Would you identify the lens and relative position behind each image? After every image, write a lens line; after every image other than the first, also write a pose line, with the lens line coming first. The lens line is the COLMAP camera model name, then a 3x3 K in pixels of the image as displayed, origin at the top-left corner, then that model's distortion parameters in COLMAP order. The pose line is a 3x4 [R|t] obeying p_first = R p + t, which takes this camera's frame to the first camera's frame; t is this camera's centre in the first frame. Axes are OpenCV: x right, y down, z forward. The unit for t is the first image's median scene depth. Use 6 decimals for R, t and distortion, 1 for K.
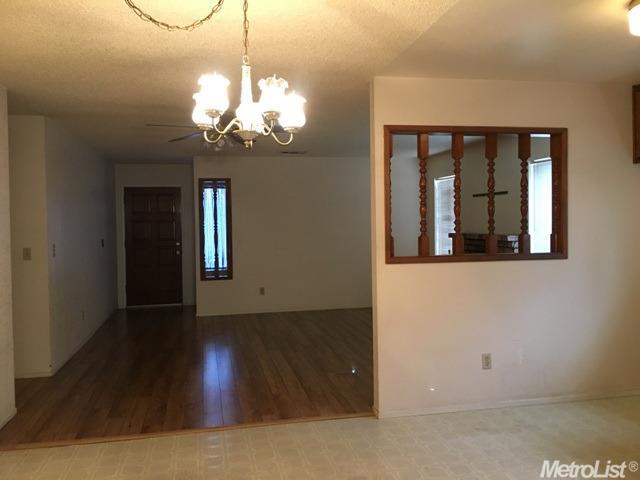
lens RADIAL K [[548.9, 0, 319.4], [0, 548.9, 239.4], [0, 0, 1]] dist [0.049041, -0.004201]
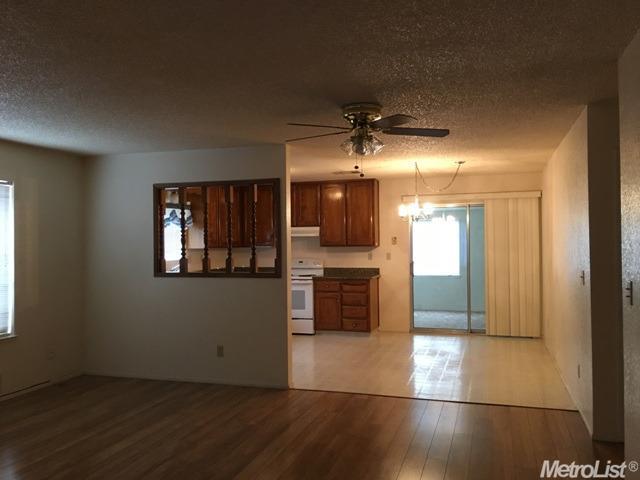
lens RADIAL K [[548.9, 0, 319.2], [0, 548.9, 242.0], [0, 0, 1]] dist [0.049041, -0.004201]
pose [[-0.869363, 0.023347, 0.493623, -0.304464], [0.038662, 0.999035, 0.020839, -0.032641], [-0.492660, 0.037201, -0.869426, 1.013898]]
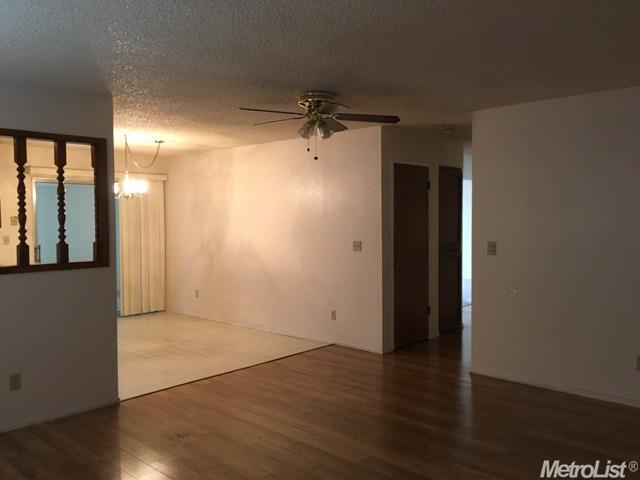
lens RADIAL K [[548.9, 0, 320.0], [0, 548.9, 236.5], [0, 0, 1]] dist [0.049041, -0.004201]
pose [[-0.825404, 0.037863, -0.563272, 0.179158], [0.000764, 0.997822, 0.065954, -0.039407], [0.564543, 0.054009, -0.823635, 1.010315]]
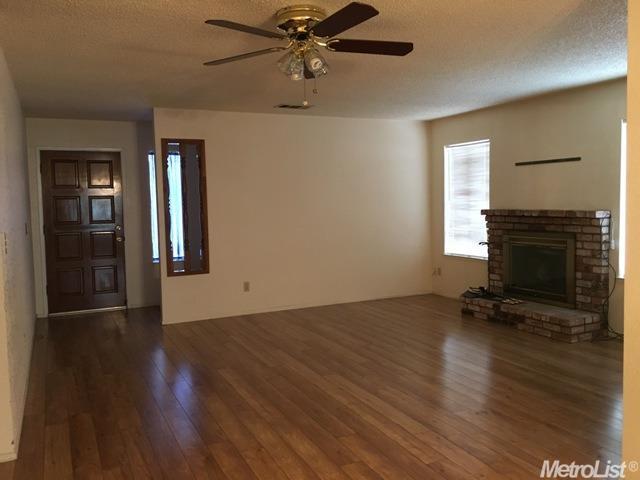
lens RADIAL K [[548.9, 0, 319.7], [0, 548.9, 238.7], [0, 0, 1]] dist [0.049041, -0.004201]
pose [[0.972476, -0.021605, 0.231999, -0.184835], [0.013277, 0.999212, 0.037397, -0.001612], [-0.232624, -0.033288, 0.971997, 0.224309]]
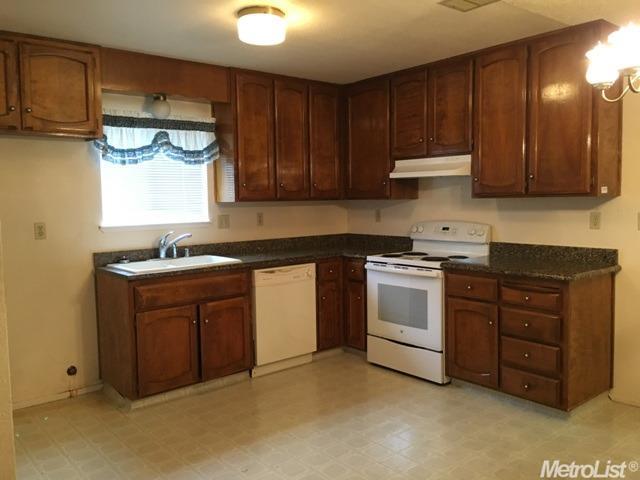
lens RADIAL K [[548.9, 0, 320.7], [0, 548.9, 240.8], [0, 0, 1]] dist [0.049041, -0.004201]
pose [[-0.471789, -0.051253, 0.880220, -0.214101], [0.051340, 0.995018, 0.085455, -0.020320], [-0.880215, 0.085507, -0.466808, 0.669536]]
